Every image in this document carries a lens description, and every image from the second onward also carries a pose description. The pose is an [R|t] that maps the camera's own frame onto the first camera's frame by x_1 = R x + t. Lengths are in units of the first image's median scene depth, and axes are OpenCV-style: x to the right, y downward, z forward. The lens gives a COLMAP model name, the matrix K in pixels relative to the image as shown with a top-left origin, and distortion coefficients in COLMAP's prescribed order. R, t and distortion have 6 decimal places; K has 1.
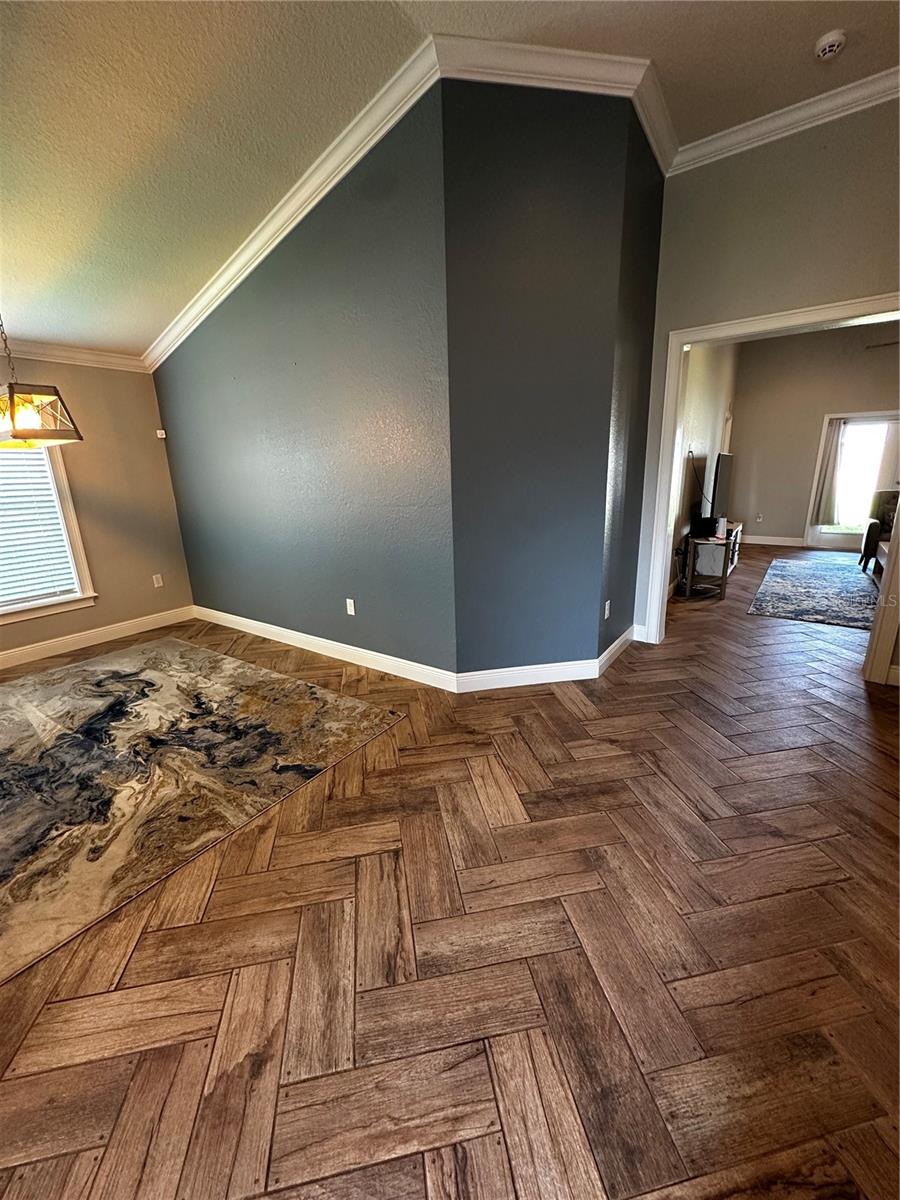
lens RADIAL K [[478.8, 0, 450.0], [0, 478.8, 600.0], [0, 0, 1]] dist [-0.005704, 0.001371]
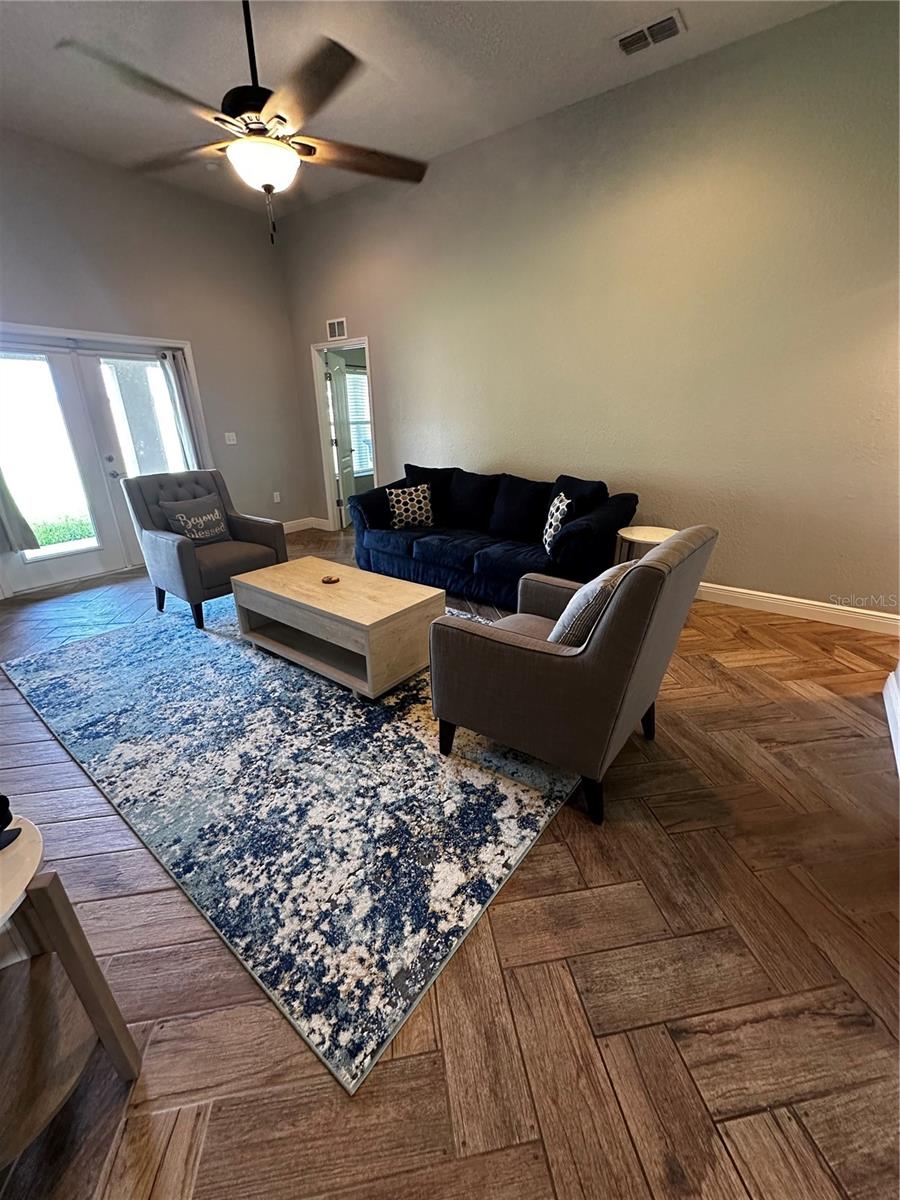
lens RADIAL K [[478.8, 0, 450.0], [0, 478.8, 600.0], [0, 0, 1]] dist [-0.005704, 0.001371]
pose [[0.027142, -0.336388, 0.941332, 0.478321], [0.277142, 0.907297, 0.316234, -0.238678], [-0.960446, 0.252299, 0.117853, 0.847683]]
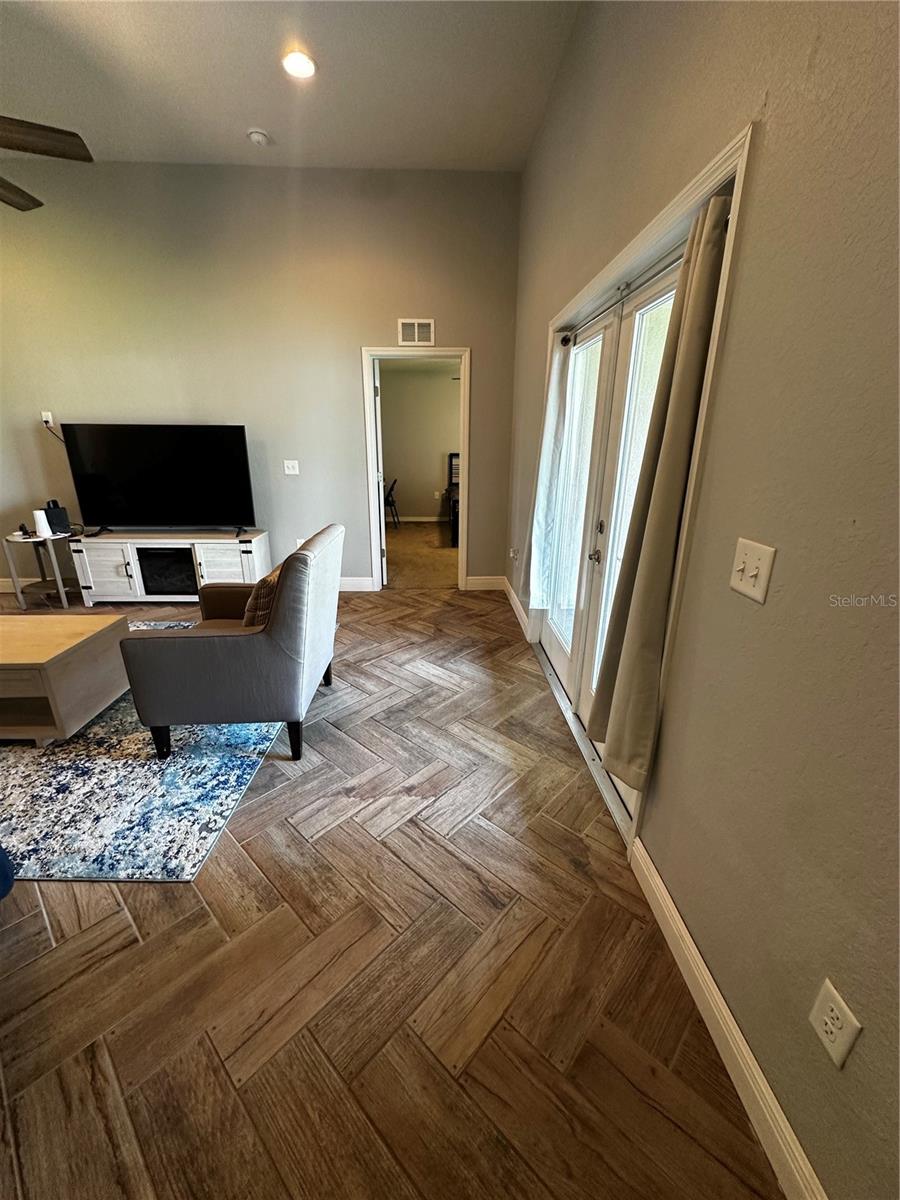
lens RADIAL K [[481.0, 0, 450.0], [0, 481.0, 600.0], [0, 0, 1]] dist [-0.002486, 0.000082]
pose [[0.593274, 0.292066, -0.750149, 1.725559], [-0.238082, 0.953834, 0.183076, -0.362804], [0.768988, 0.069983, 0.635421, 1.119497]]
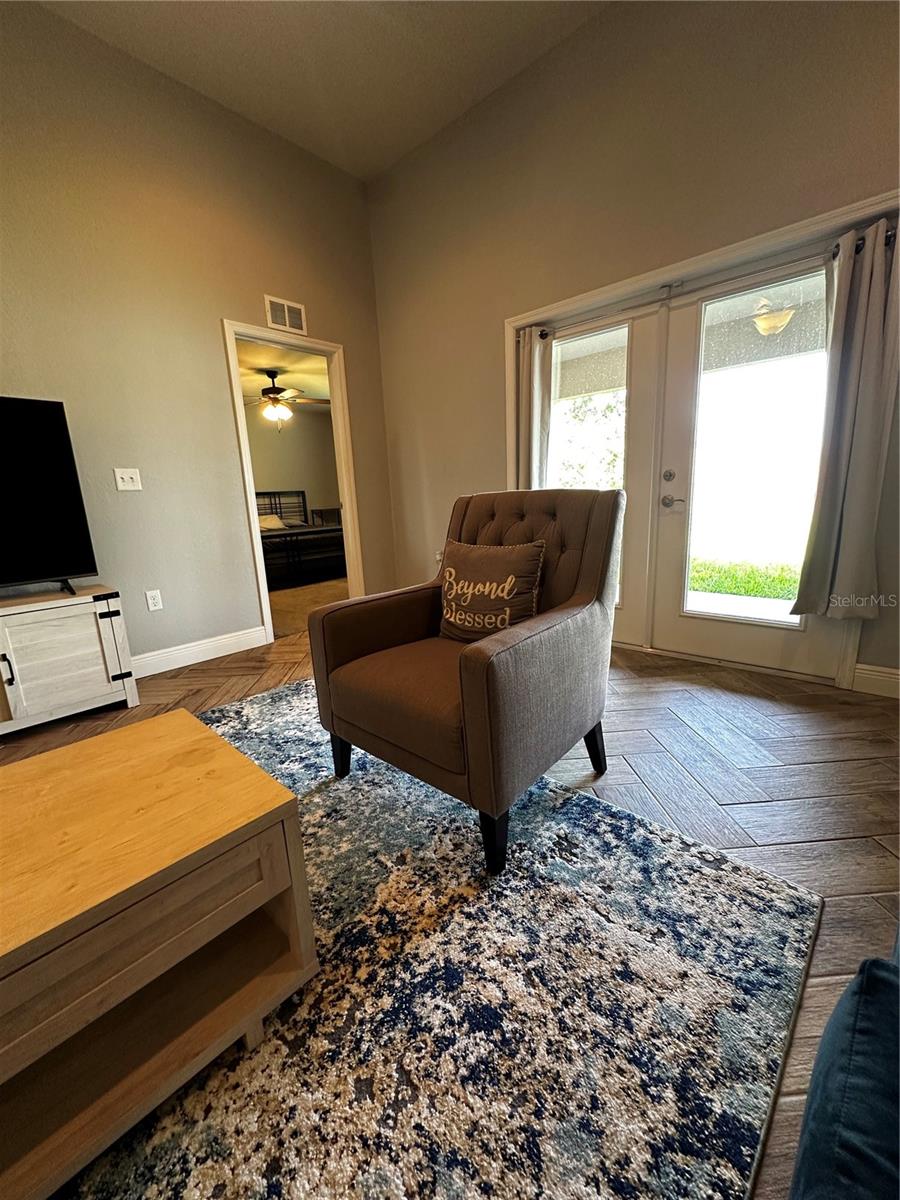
lens RADIAL K [[478.8, 0, 450.0], [0, 478.8, 600.0], [0, 0, 1]] dist [-0.005704, 0.001371]
pose [[0.991552, 0.012442, -0.129114, 1.253620], [-0.018553, 0.998758, -0.046237, -0.199453], [0.128379, 0.048242, 0.990551, 0.935287]]
